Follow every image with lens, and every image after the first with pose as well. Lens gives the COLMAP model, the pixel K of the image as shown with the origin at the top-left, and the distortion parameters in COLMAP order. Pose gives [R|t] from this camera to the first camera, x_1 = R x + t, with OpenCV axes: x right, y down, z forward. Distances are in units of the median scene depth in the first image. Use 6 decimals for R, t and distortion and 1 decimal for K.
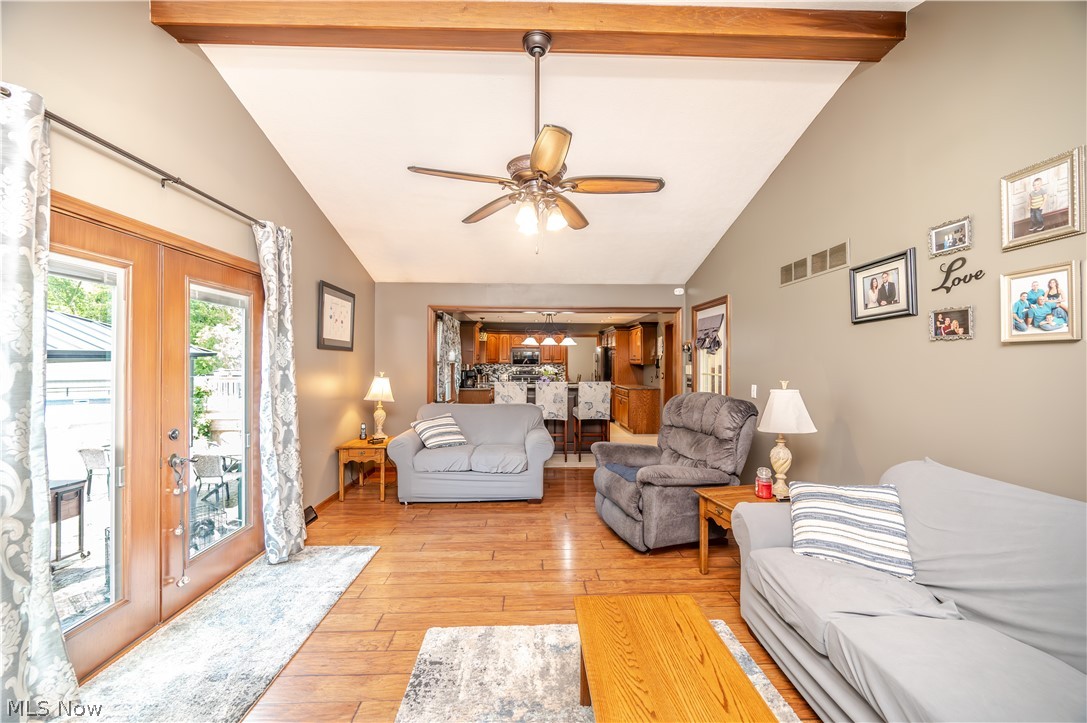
lens RADIAL K [[426.8, 0, 541.2], [0, 426.8, 359.1], [0, 0, 1]] dist [0.001429, -0.000757]
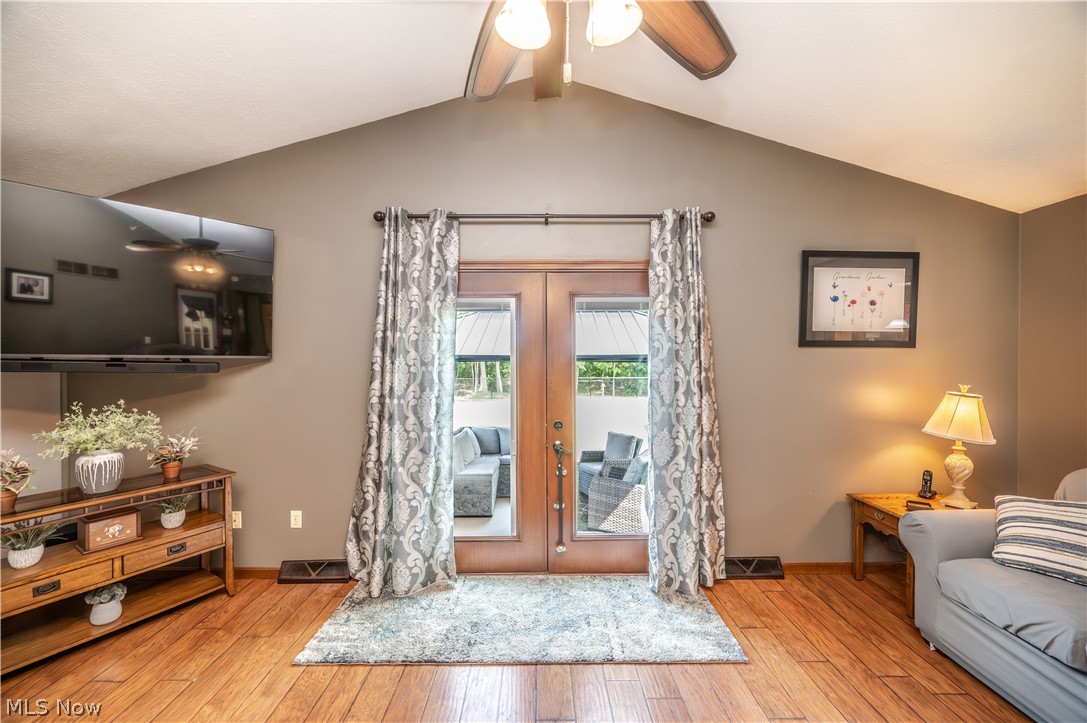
lens RADIAL K [[426.8, 0, 543.6], [0, 426.8, 360.4], [0, 0, 1]] dist [0.001429, -0.000757]
pose [[-0.027316, 0.000597, -0.999627, 0.206982], [0.007755, 0.999970, 0.000385, -0.005143], [0.999597, -0.007742, -0.027320, 0.571946]]
